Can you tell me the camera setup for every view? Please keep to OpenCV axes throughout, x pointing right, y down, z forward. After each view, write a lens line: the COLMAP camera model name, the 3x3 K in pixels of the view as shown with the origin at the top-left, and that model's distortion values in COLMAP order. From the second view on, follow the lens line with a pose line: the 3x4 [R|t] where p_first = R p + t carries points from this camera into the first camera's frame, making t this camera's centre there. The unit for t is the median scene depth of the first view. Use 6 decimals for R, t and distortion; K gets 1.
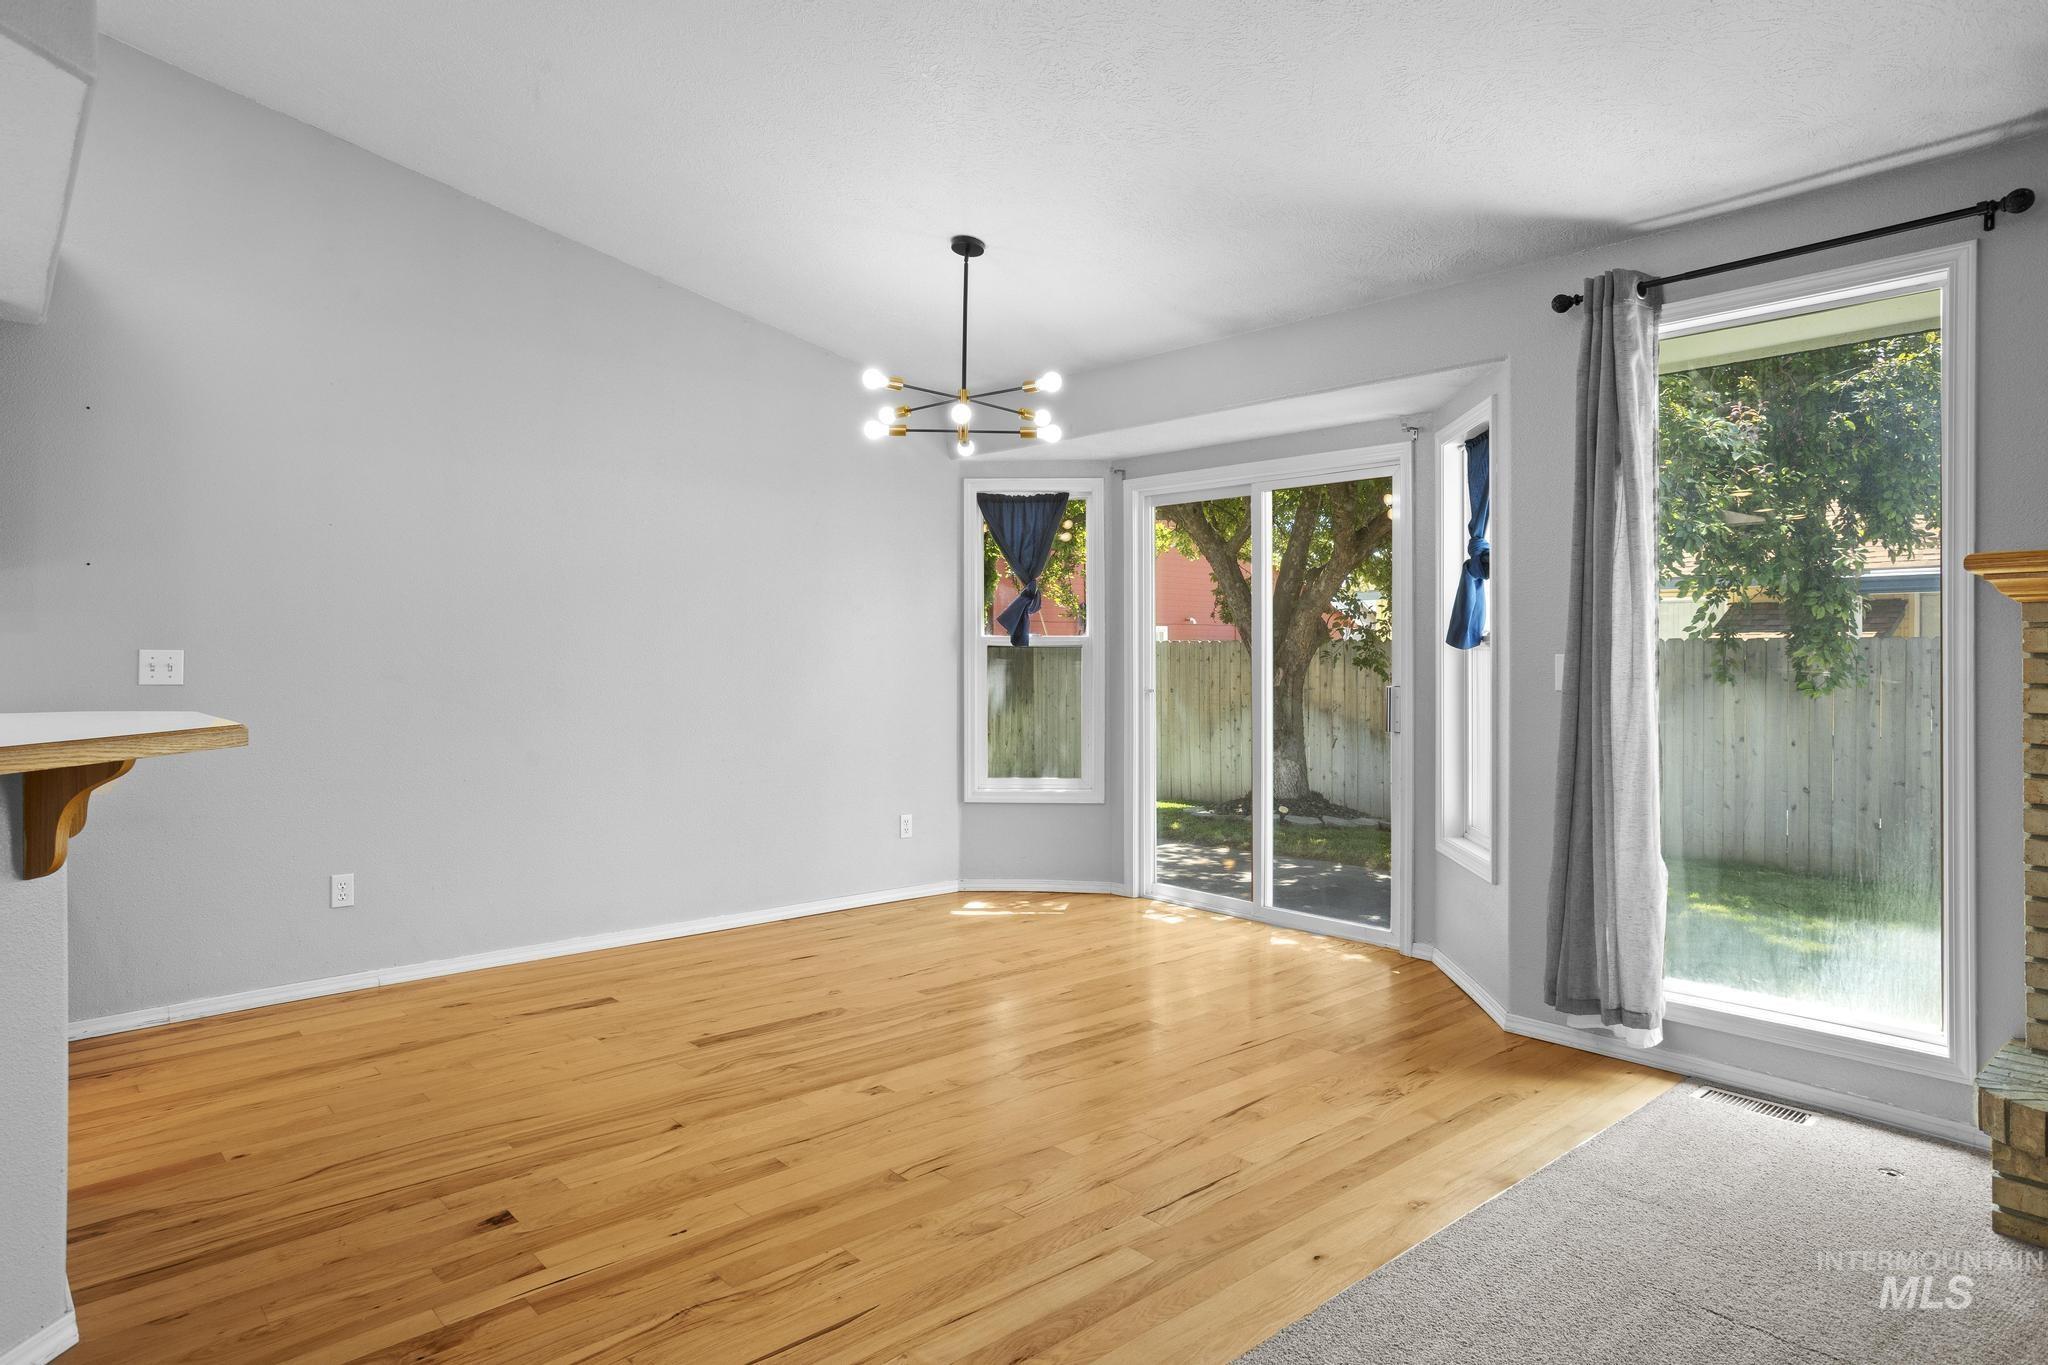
lens RADIAL K [[1207.7, 0, 1029.3], [0, 1207.7, 650.0], [0, 0, 1]] dist [-0.050273, 0.054643]
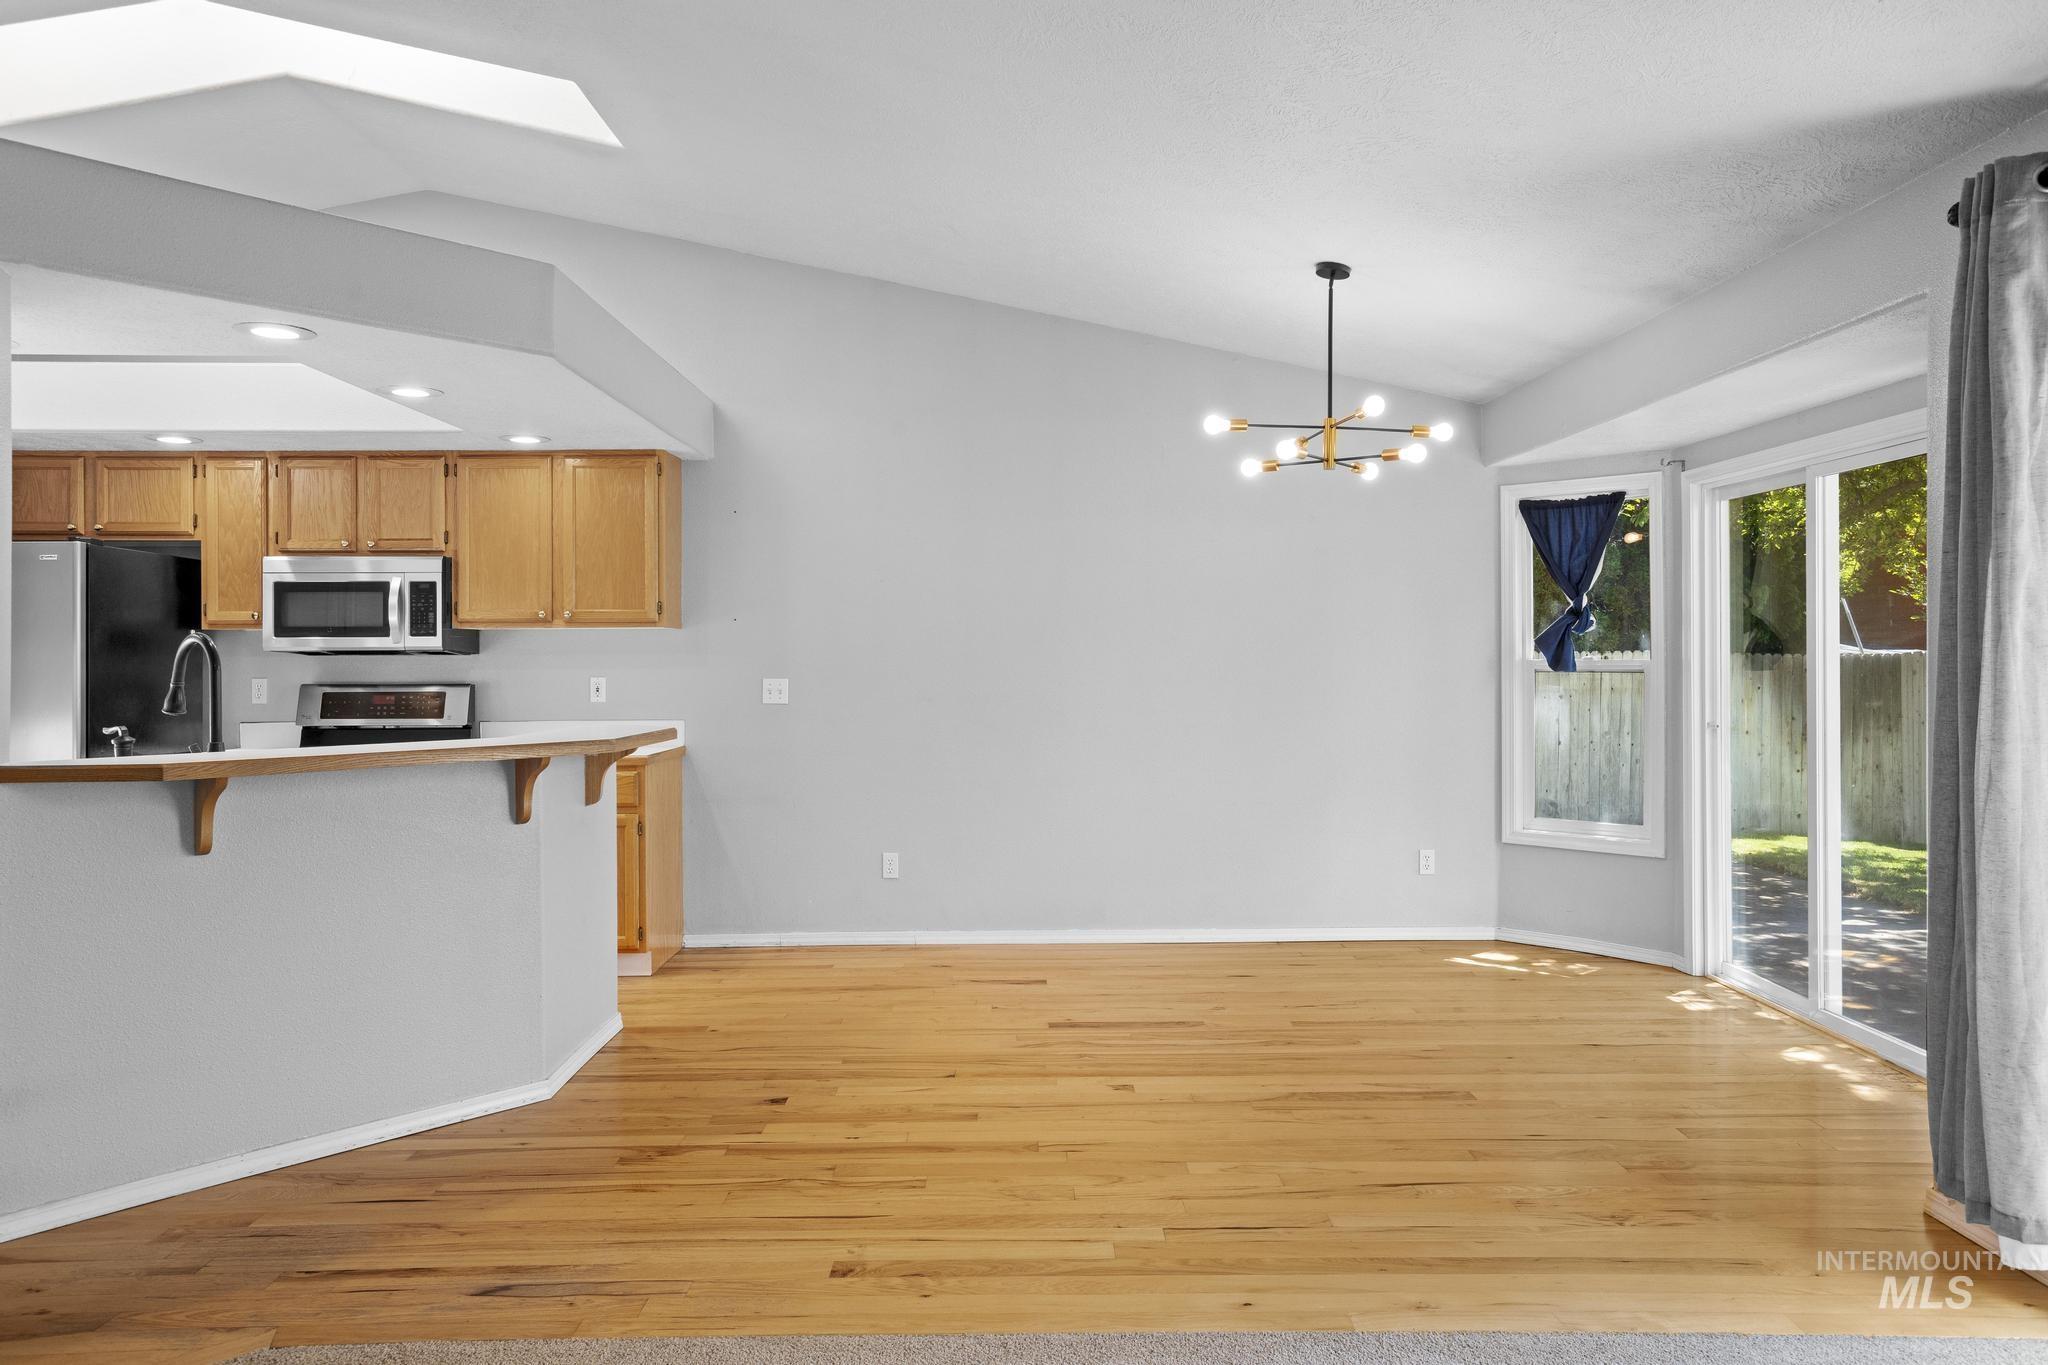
lens RADIAL K [[1324.9, 0, 1016.1], [0, 1324.9, 658.3], [0, 0, 1]] dist [-0.035936, 0.054986]
pose [[0.750319, -0.003283, -0.661068, 0.558651], [0.005751, 0.999982, 0.001561, -0.027550], [0.661051, -0.004973, 0.750325, 0.024588]]
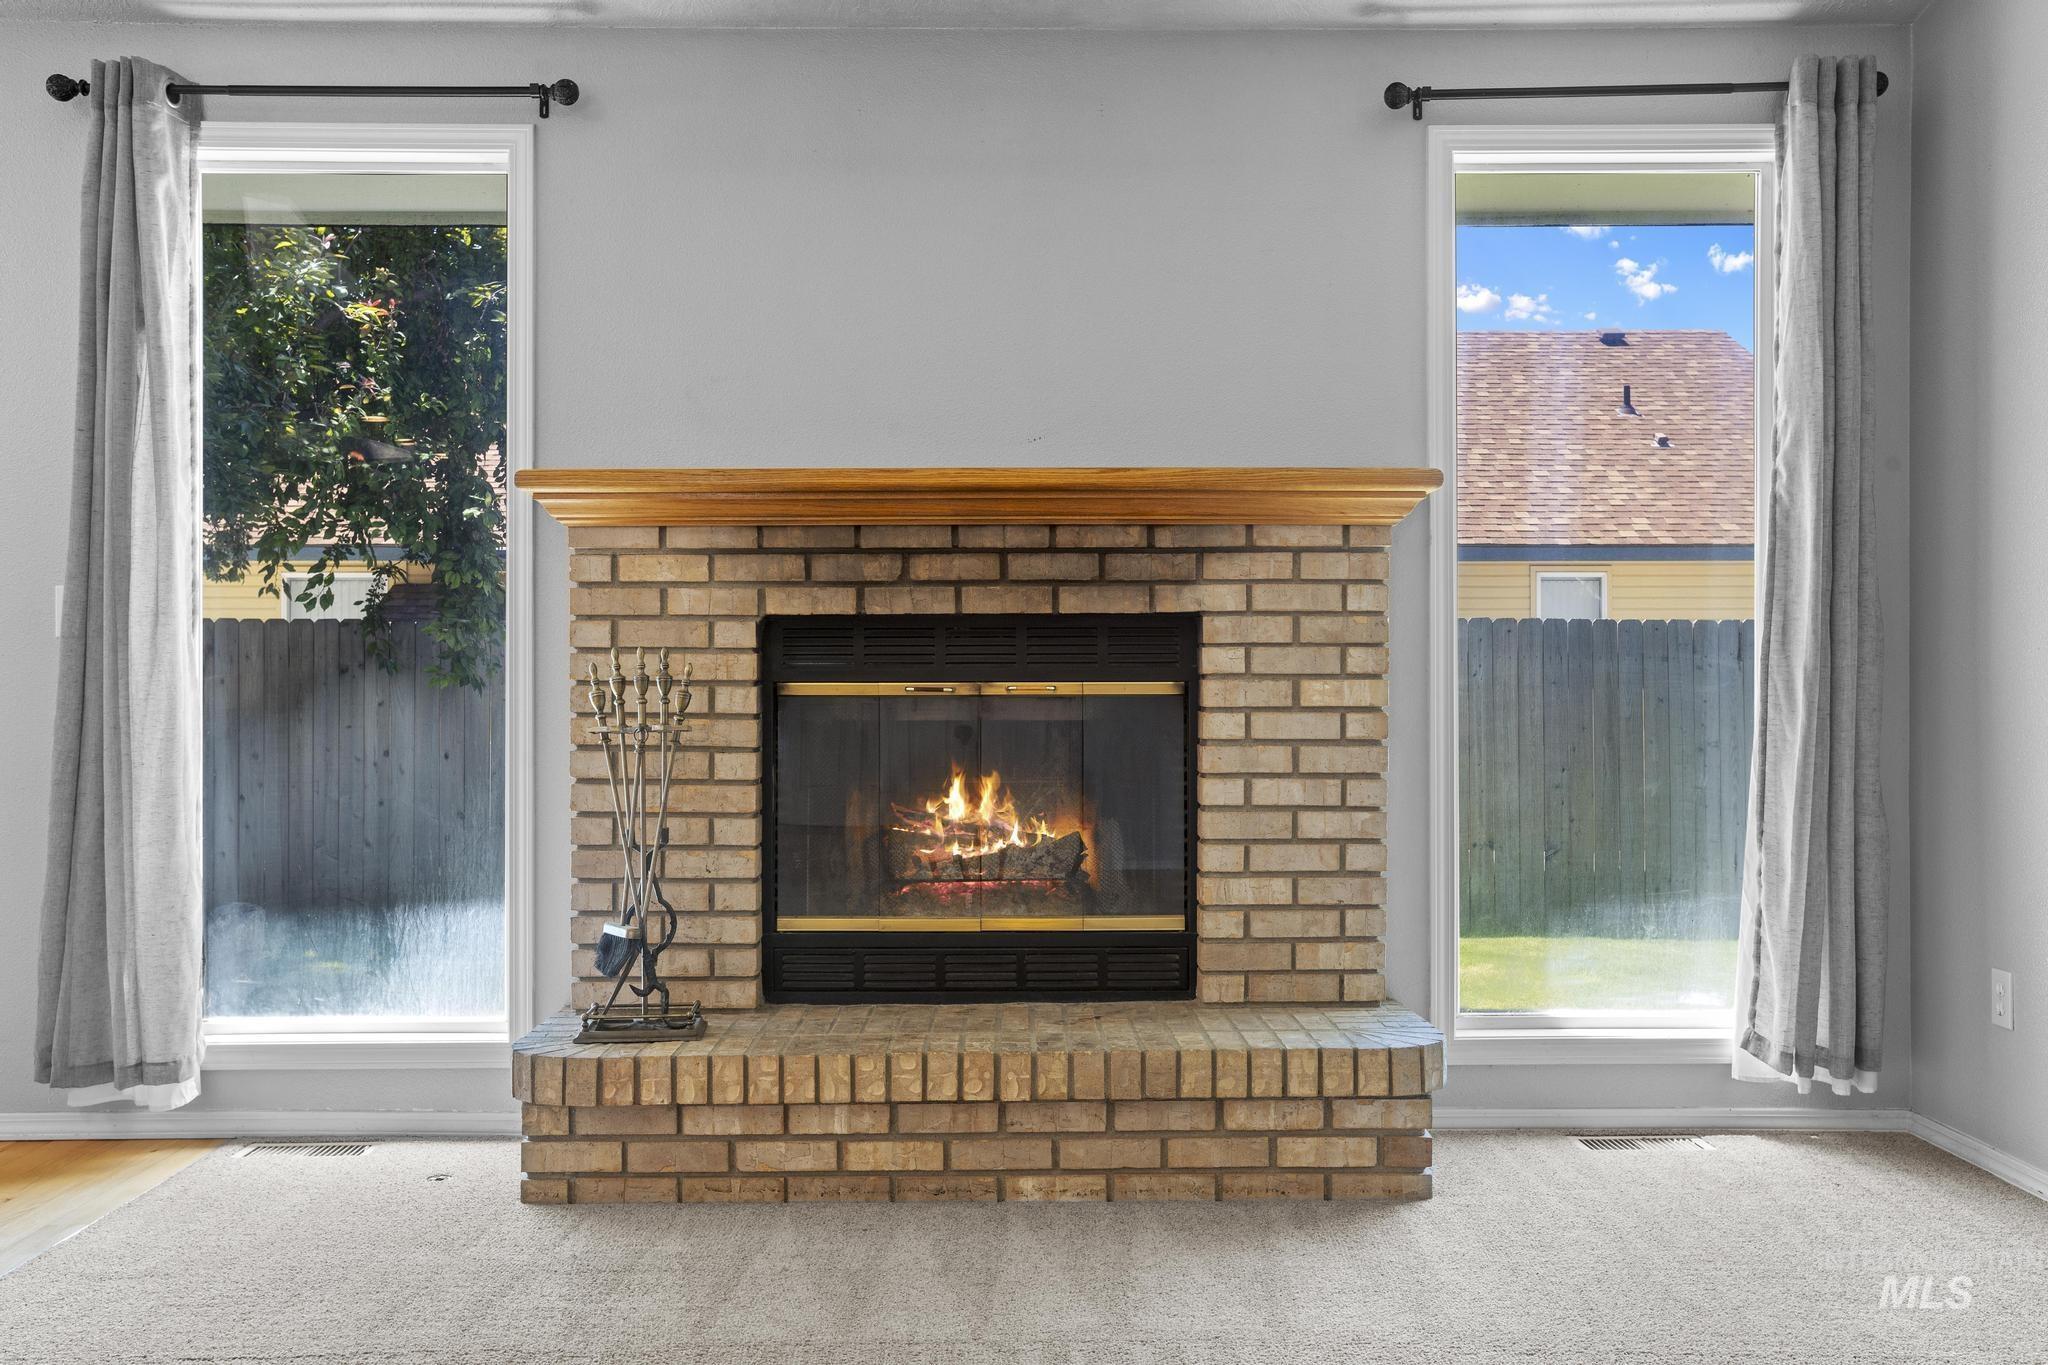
lens RADIAL K [[1811.8, 0, 1023.2], [0, 1811.8, 664.5], [0, 0, 1]] dist [-0.020406, 0.109922]
pose [[0.660679, 0.002539, 0.750664, 0.012232], [-0.000429, 0.999995, -0.003005, 0.055291], [-0.750668, 0.001663, 0.660677, -0.142476]]
